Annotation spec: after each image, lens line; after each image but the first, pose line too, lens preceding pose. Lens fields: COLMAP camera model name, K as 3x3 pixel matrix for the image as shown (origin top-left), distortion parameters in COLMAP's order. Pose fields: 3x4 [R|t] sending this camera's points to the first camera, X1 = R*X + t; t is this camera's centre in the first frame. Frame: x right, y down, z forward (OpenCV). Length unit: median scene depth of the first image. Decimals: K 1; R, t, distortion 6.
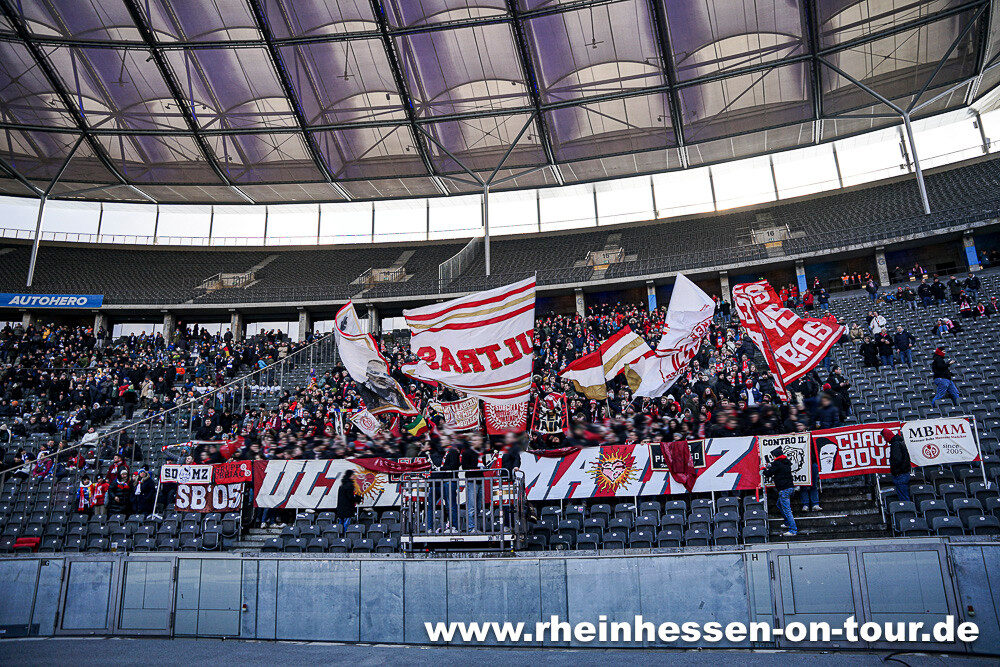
lens RADIAL K [[682.0, 0, 499.3], [0, 682.0, 349.8], [0, 0, 1]] dist [-0.173542, 0.115006]
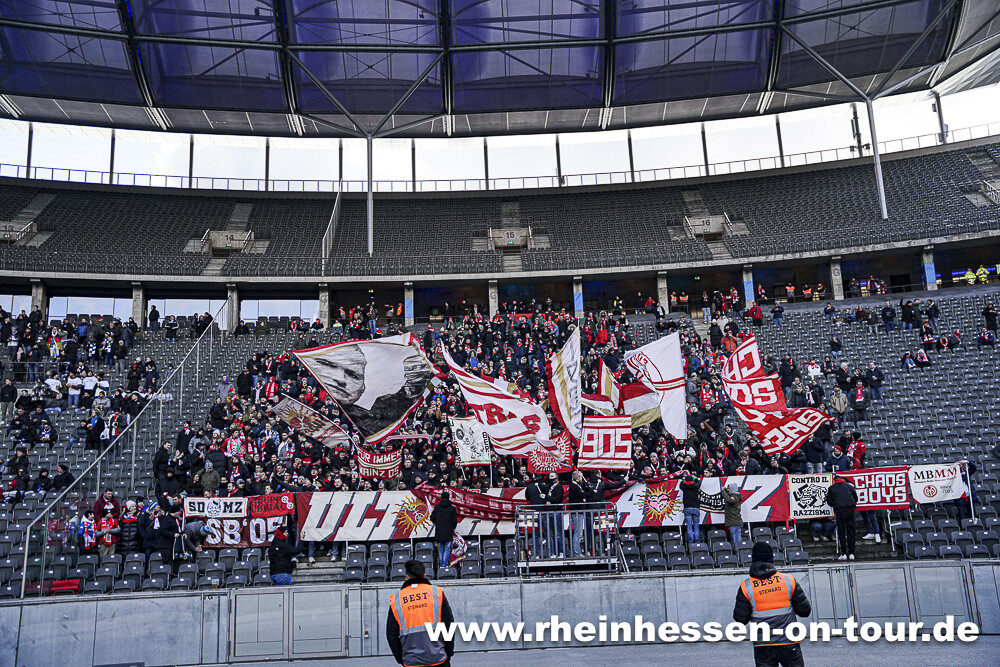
lens RADIAL K [[938.8, 0, 502.8], [0, 938.8, 342.3], [0, 0, 1]] dist [-0.098170, 0.228593]
pose [[0.971211, 0.042384, 0.234422, -0.404742], [-0.046668, 0.998829, 0.012754, -0.082593], [-0.233607, -0.023327, 0.972051, -0.382680]]
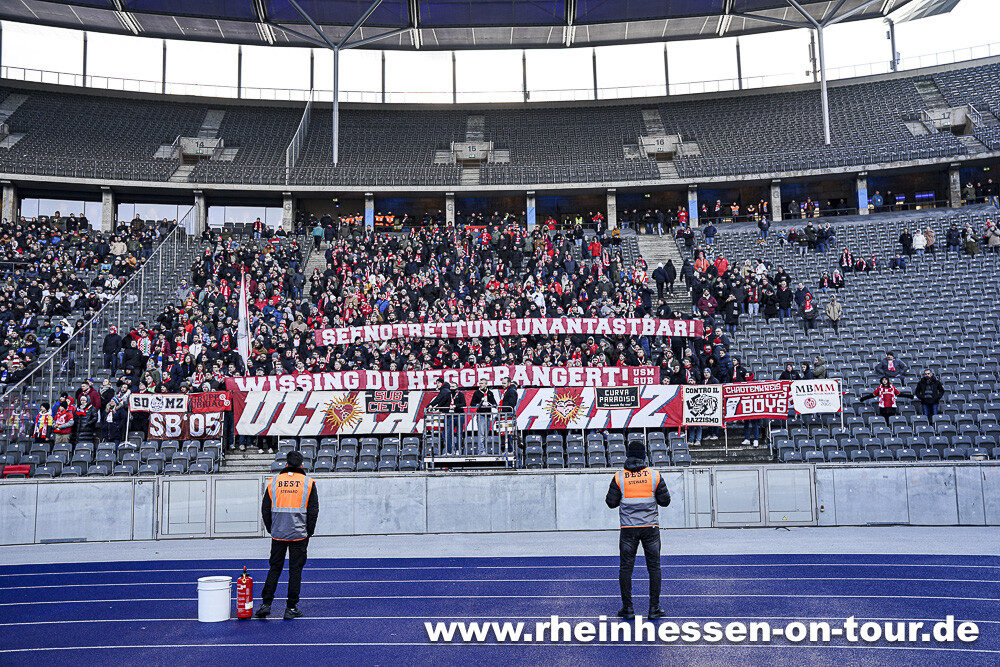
lens RADIAL K [[907.1, 0, 501.2], [0, 907.1, 337.5], [0, 0, 1]] dist [-0.107247, 0.214012]
pose [[0.964771, 0.042144, 0.259694, -0.332672], [-0.072381, 0.991514, 0.107991, -0.102450], [-0.252939, -0.122983, 0.959634, -0.467778]]
